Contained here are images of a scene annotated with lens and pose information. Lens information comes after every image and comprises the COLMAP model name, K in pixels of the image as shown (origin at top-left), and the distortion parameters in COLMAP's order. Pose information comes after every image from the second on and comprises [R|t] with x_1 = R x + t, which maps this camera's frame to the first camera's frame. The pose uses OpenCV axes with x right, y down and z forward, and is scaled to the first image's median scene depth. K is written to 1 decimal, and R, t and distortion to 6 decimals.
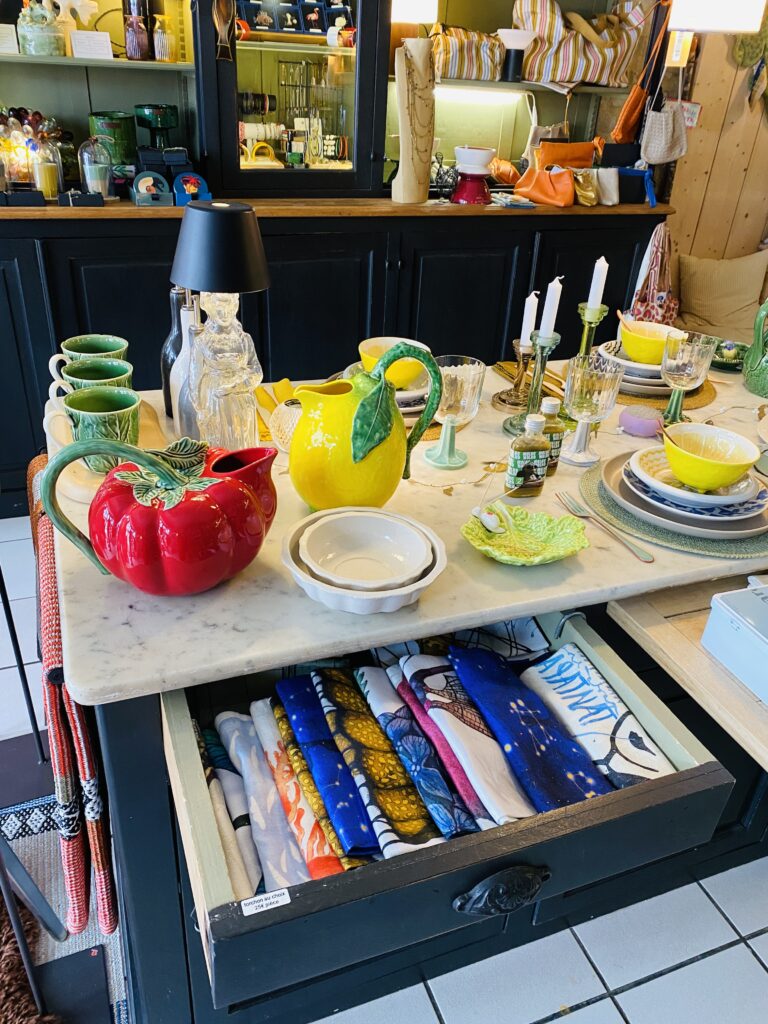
lens RADIAL K [[771.7, 0, 384.0], [0, 771.7, 512.0], [0, 0, 1]] dist [0.006374, -0.000949]
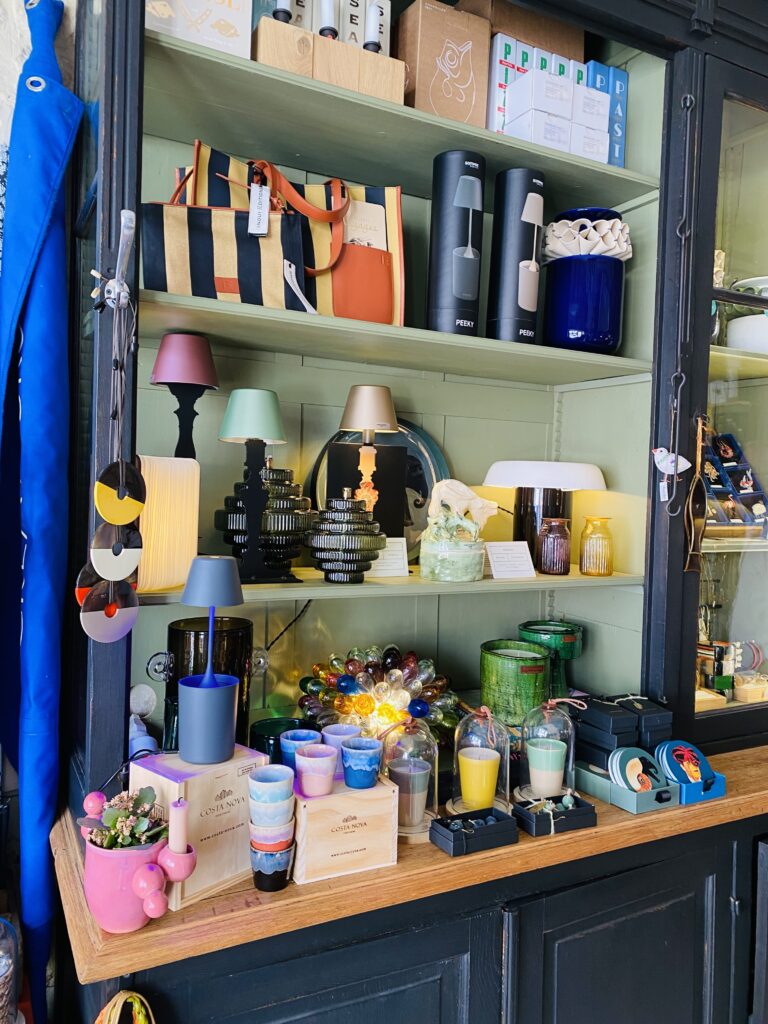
lens RADIAL K [[771.7, 0, 384.0], [0, 771.7, 512.0], [0, 0, 1]] dist [0.006374, -0.000949]
pose [[0.992970, -0.027517, 0.115124, -0.540759], [0.078487, 0.881102, -0.466368, -0.325928], [-0.088603, 0.472125, 0.877067, 0.392857]]
